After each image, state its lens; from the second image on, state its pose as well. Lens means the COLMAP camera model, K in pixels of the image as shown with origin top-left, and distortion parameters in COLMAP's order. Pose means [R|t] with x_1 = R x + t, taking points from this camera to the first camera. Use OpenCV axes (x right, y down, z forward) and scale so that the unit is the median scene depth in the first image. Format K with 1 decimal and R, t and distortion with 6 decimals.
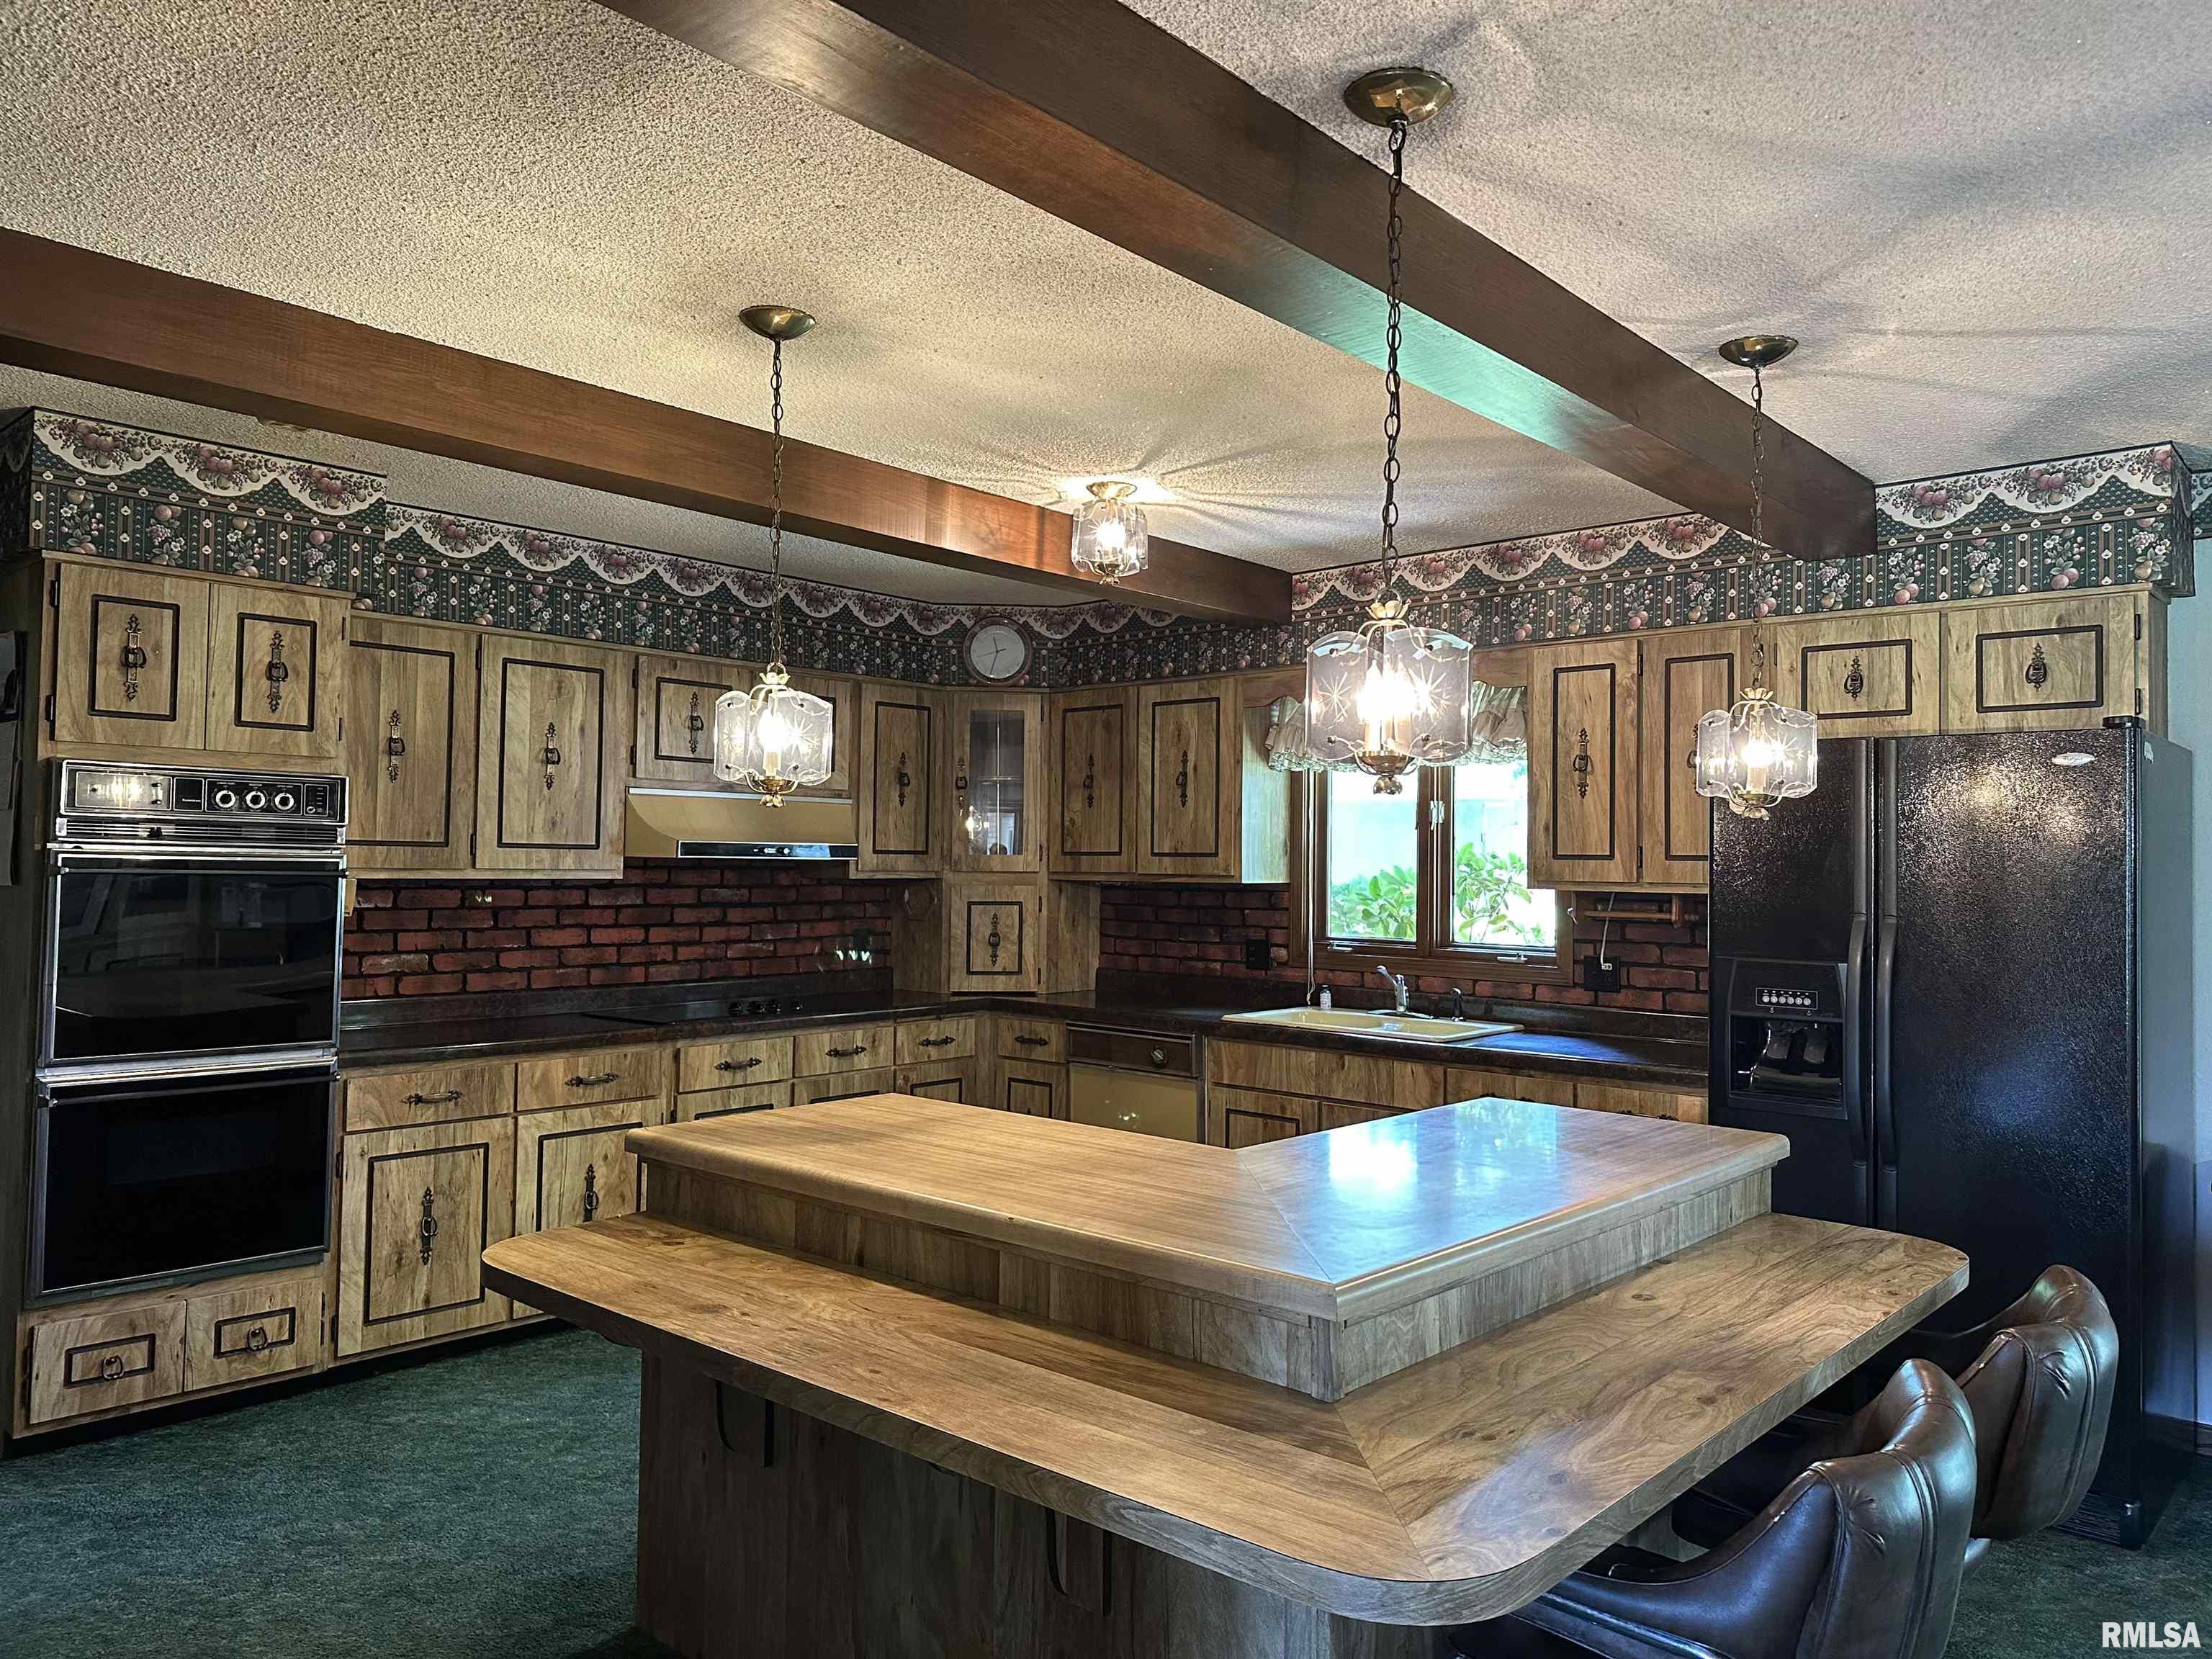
lens RADIAL K [[1529.5, 0, 1120.2], [0, 1529.5, 799.2], [0, 0, 1]] dist [0.062094, -0.088649]
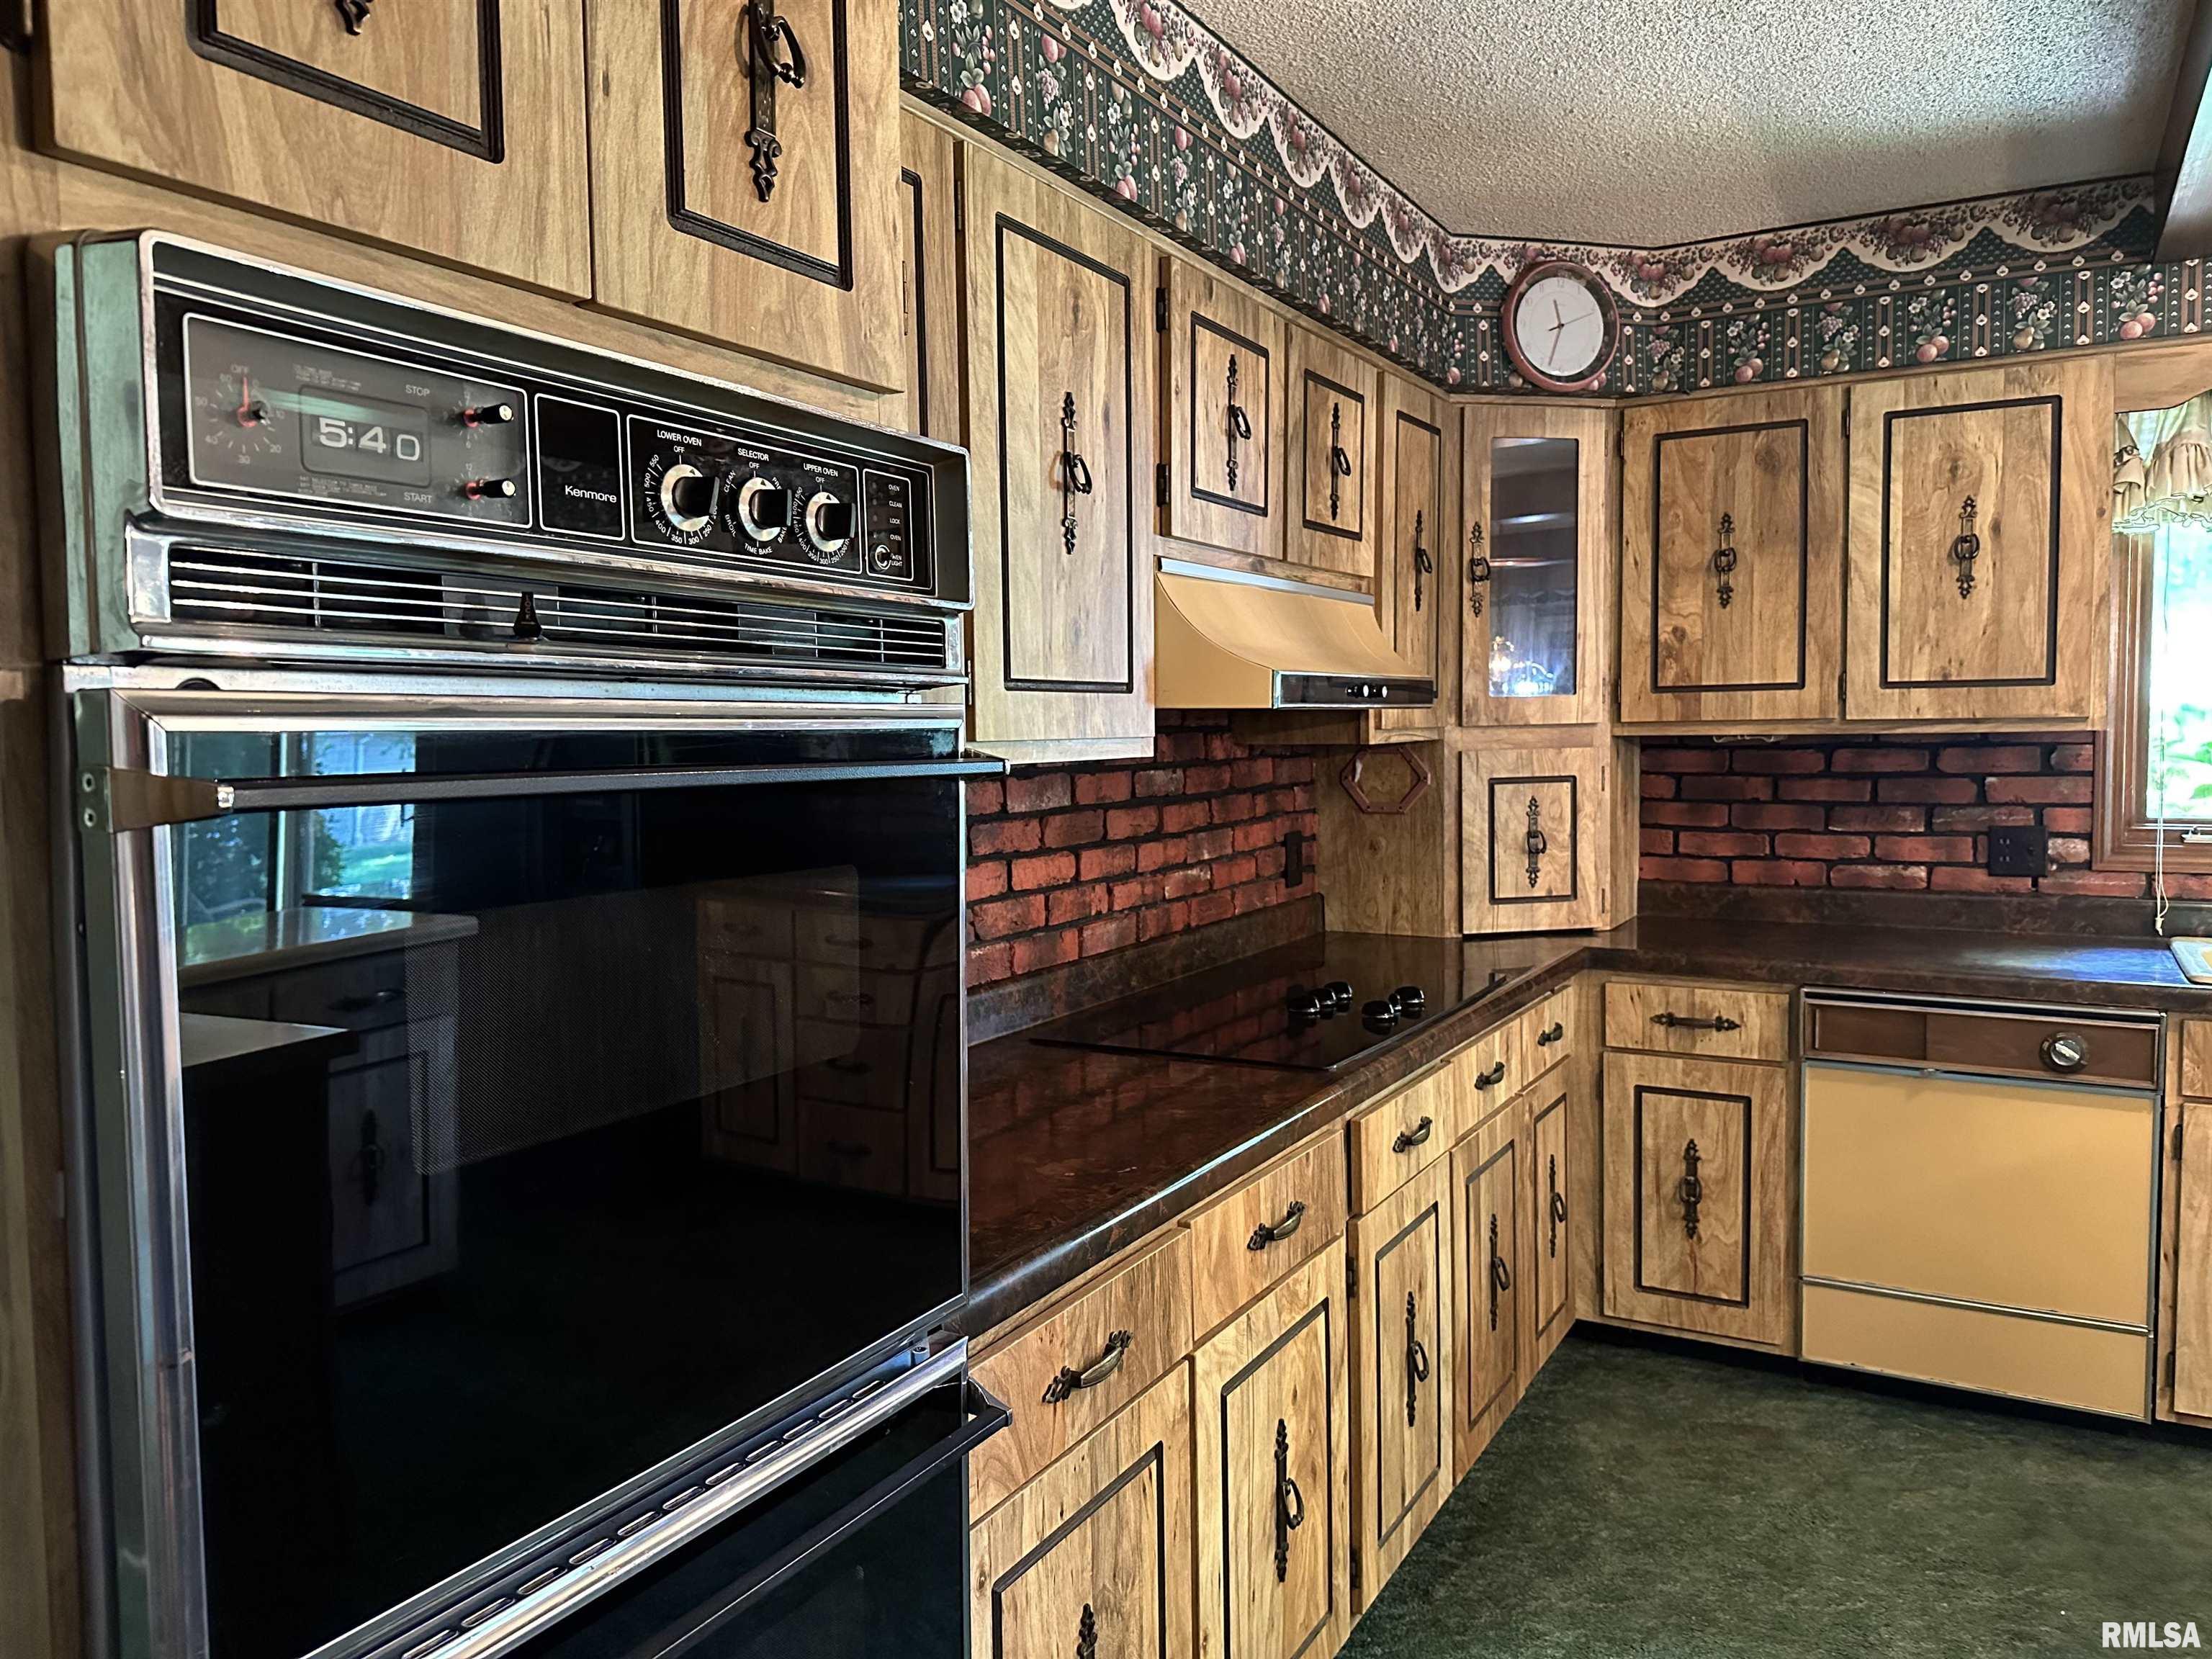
lens RADIAL K [[1529.5, 0, 1058.3], [0, 1529.5, 812.7], [0, 0, 1]] dist [0.062094, -0.088649]
pose [[0.985504, -0.036519, 0.165678, -0.382497], [0.019710, 0.994591, 0.101986, 0.019016], [-0.168506, -0.097242, 0.980892, 0.494749]]
